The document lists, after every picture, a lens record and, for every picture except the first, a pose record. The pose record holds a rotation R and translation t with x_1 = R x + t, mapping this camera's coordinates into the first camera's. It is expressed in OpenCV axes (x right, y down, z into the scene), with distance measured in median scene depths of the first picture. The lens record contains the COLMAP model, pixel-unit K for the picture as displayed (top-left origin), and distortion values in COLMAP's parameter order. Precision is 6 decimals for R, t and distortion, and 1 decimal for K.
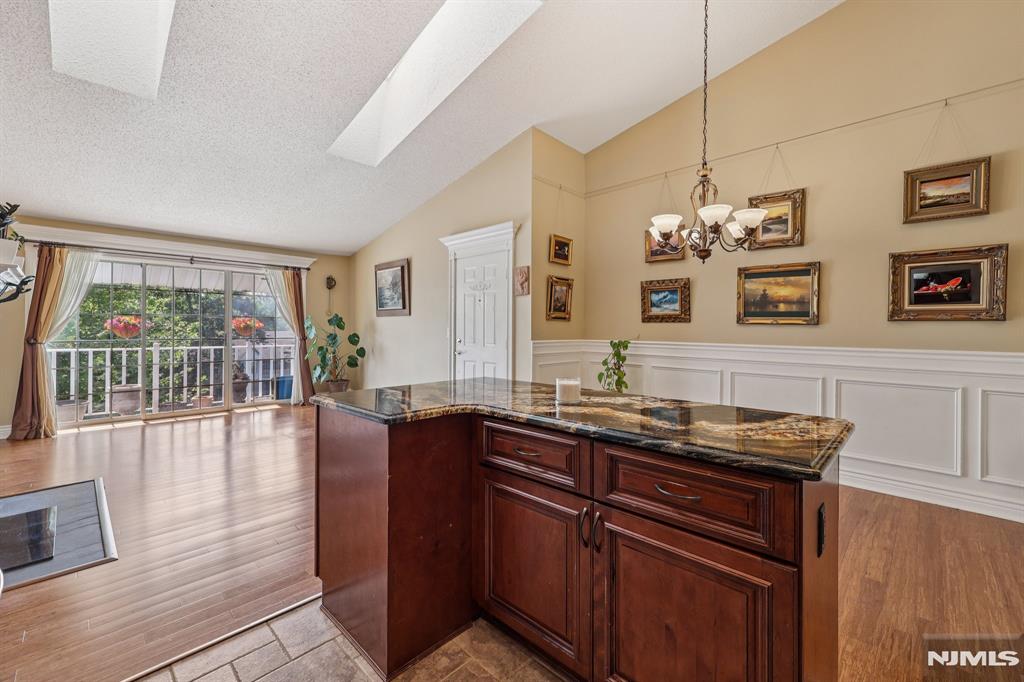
lens RADIAL K [[427.1, 0, 517.1], [0, 427.1, 327.8], [0, 0, 1]] dist [0.008107, -0.000852]
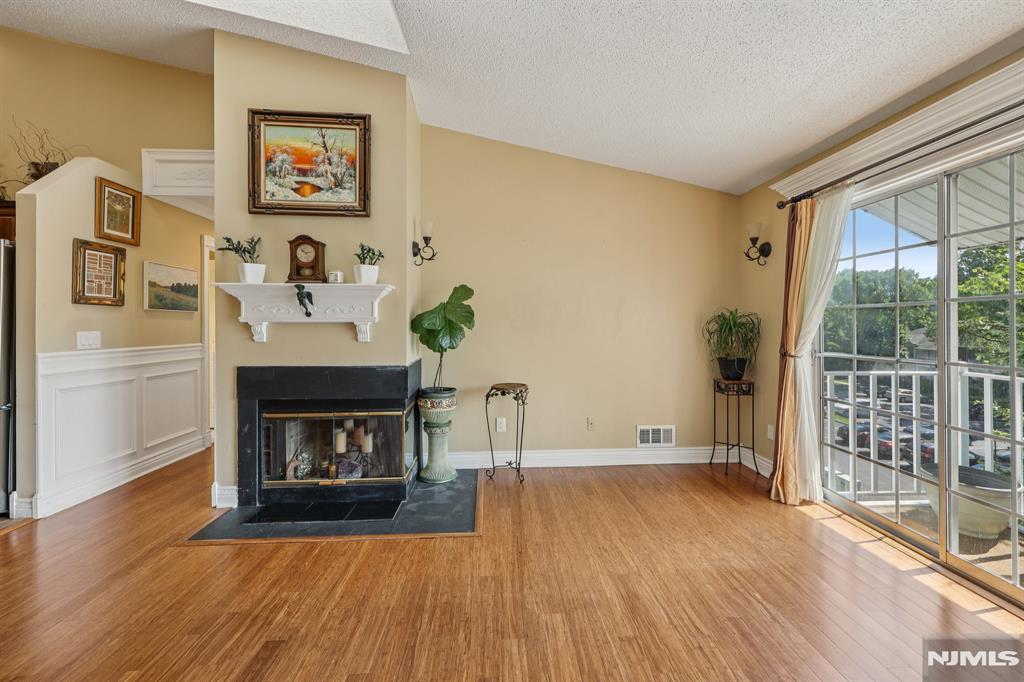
lens RADIAL K [[427.1, 0, 509.4], [0, 427.1, 325.3], [0, 0, 1]] dist [0.008107, -0.000852]
pose [[-0.693575, -0.005767, -0.720361, -0.271526], [-0.010764, 0.999939, 0.002358, -0.004121], [0.720304, 0.009389, -0.693595, 0.886087]]
